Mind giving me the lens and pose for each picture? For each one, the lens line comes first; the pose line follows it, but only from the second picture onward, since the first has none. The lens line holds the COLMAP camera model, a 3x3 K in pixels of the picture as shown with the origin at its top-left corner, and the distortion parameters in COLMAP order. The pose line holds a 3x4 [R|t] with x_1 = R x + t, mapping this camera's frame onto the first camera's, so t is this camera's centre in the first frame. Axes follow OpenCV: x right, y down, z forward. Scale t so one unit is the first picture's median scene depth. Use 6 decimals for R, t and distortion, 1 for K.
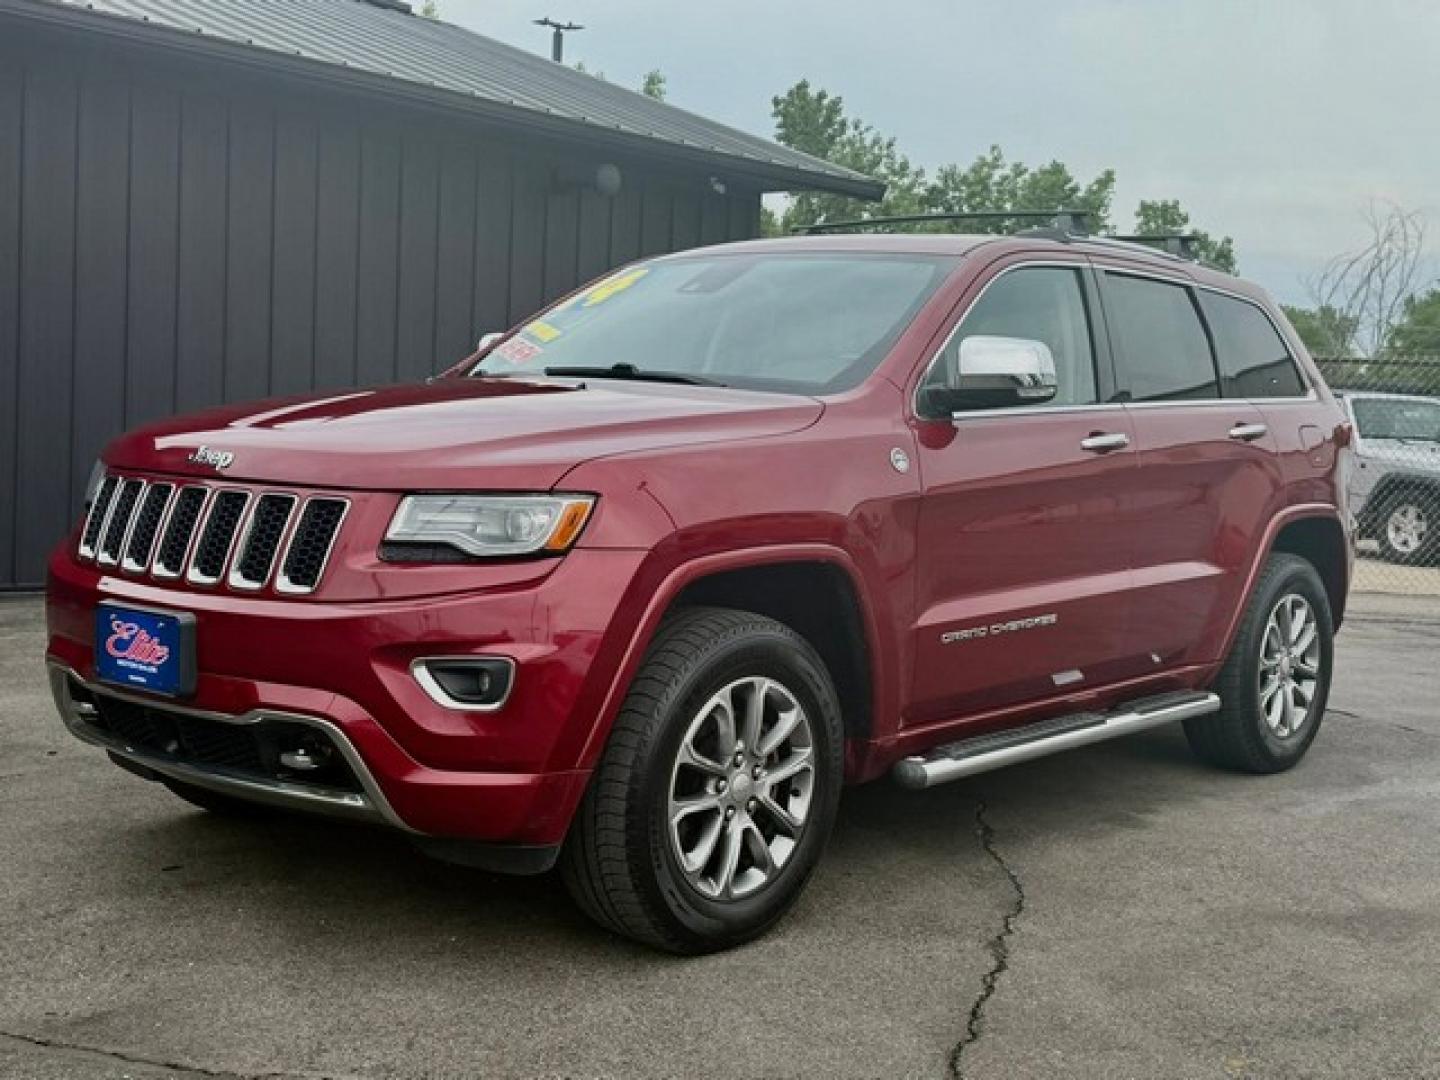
lens RADIAL K [[1753.8, 0, 720.0], [0, 1753.8, 540.0], [0, 0, 1]] dist [0.231953, -0.540870]
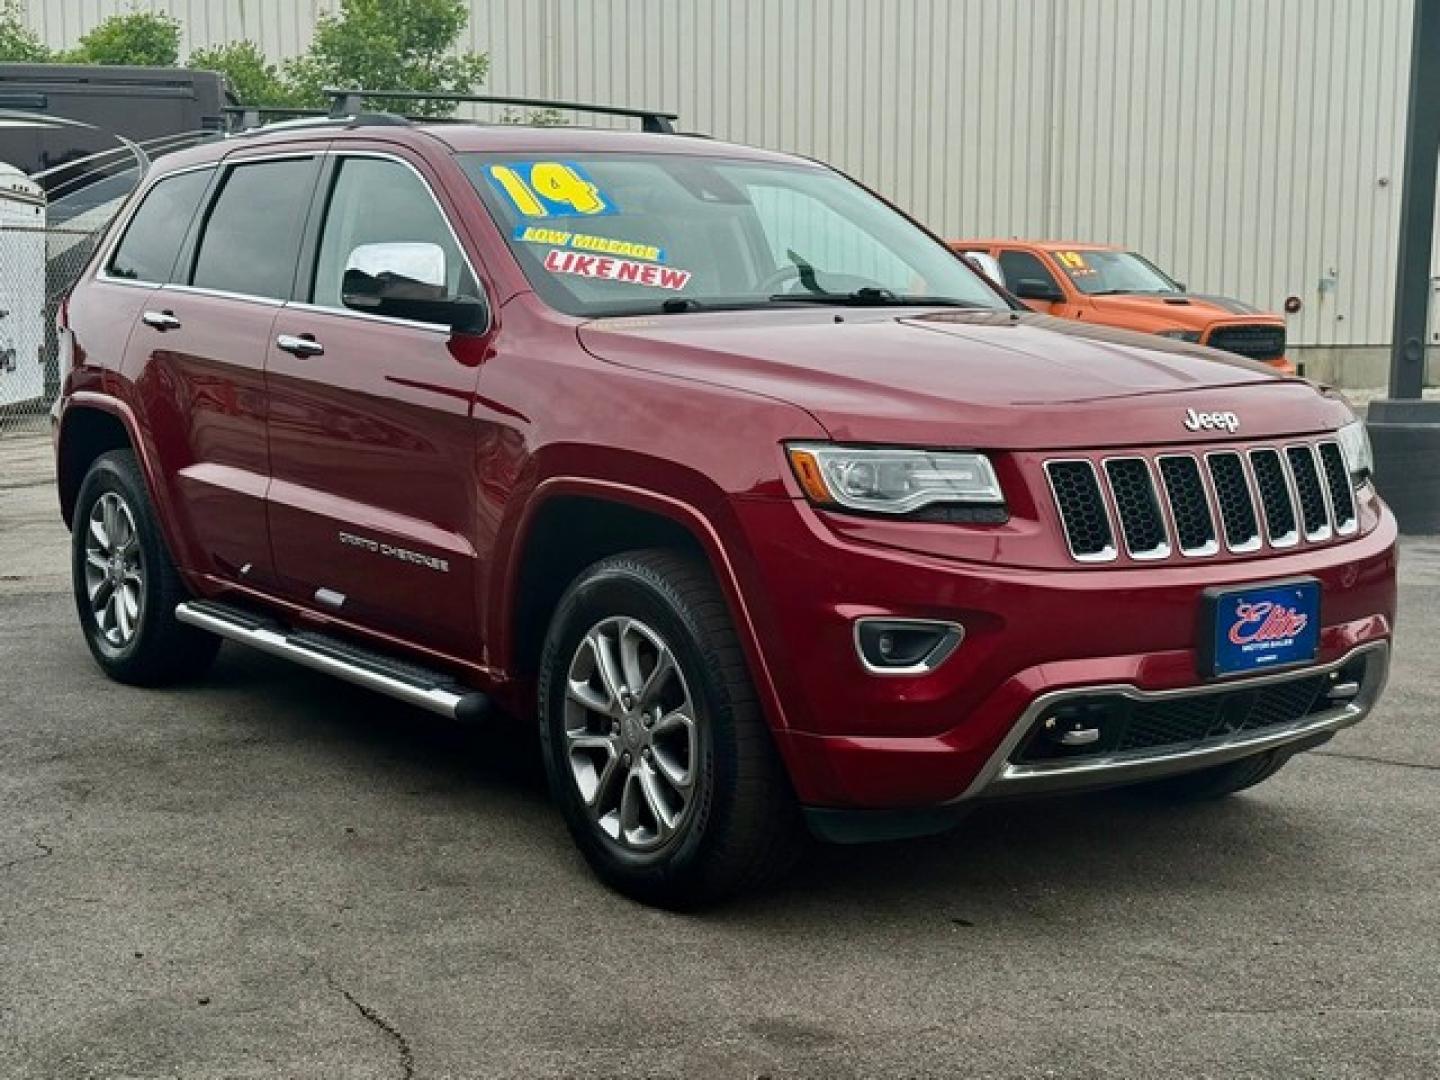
lens RADIAL K [[2056.2, 0, 720.0], [0, 2056.2, 540.0], [0, 0, 1]] dist [0.149300, -0.095072]
pose [[0.220667, -0.161816, 0.961832, -1.480840], [0.076733, 0.985965, 0.148272, -0.175085], [-0.972326, 0.041085, 0.229987, 1.053230]]
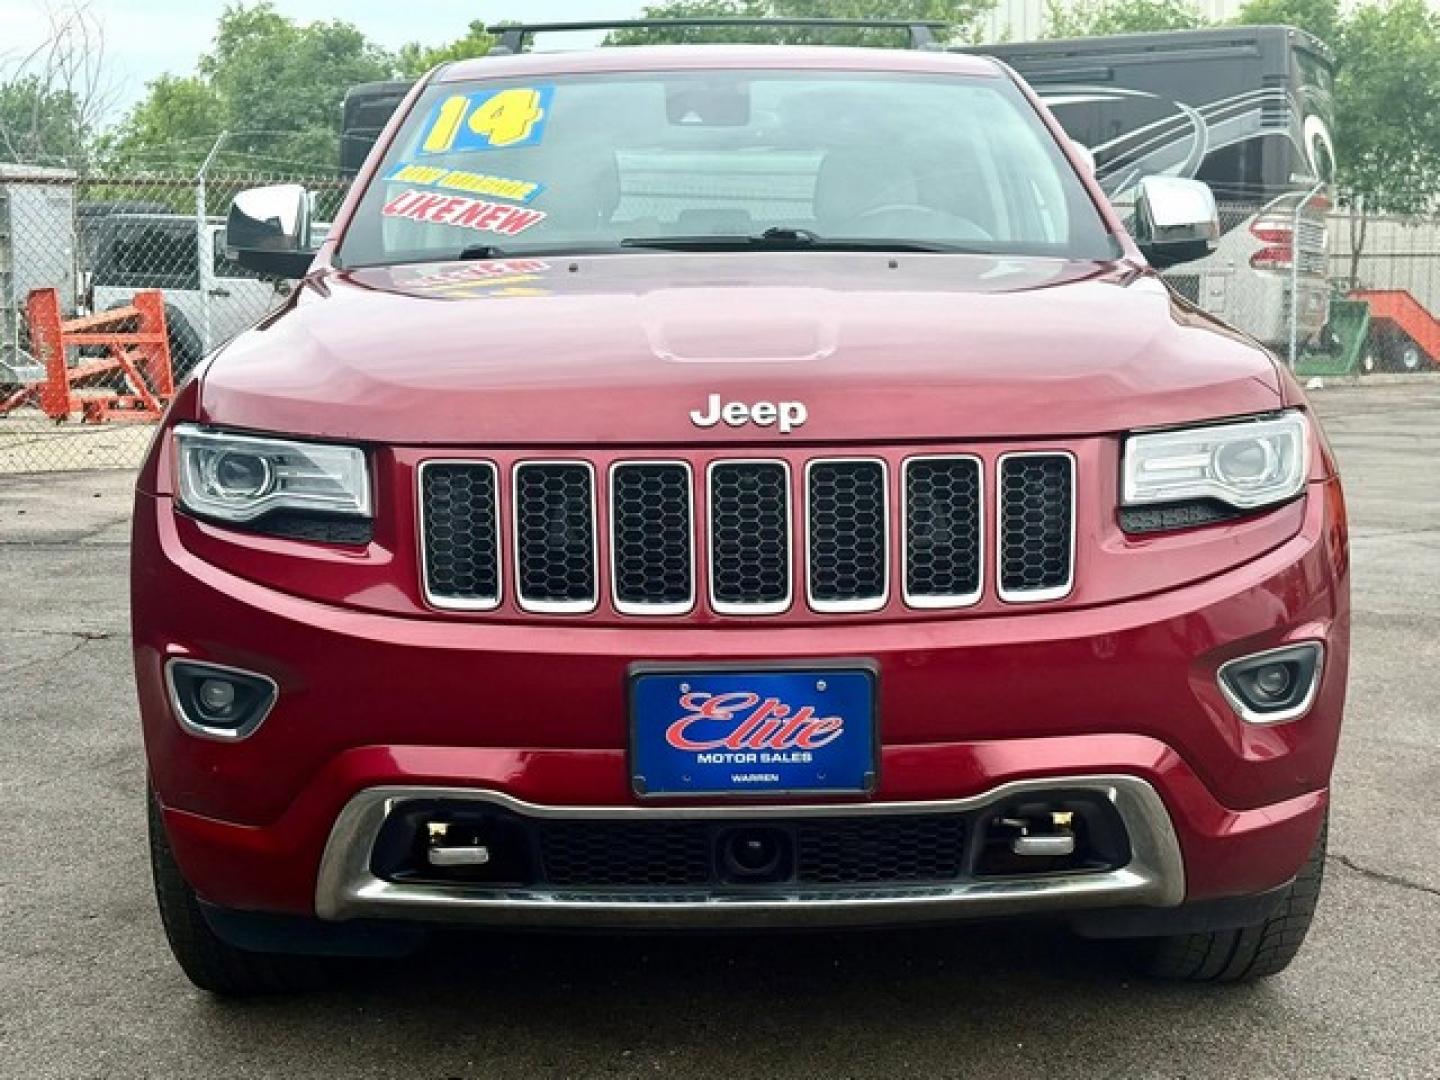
lens RADIAL K [[2056.2, 0, 720.0], [0, 2056.2, 540.0], [0, 0, 1]] dist [0.149300, -0.095072]
pose [[0.748488, -0.138203, 0.648588, -0.810740], [0.090699, 0.990186, 0.106322, -0.084280], [-0.656917, -0.020754, 0.753677, 0.480424]]
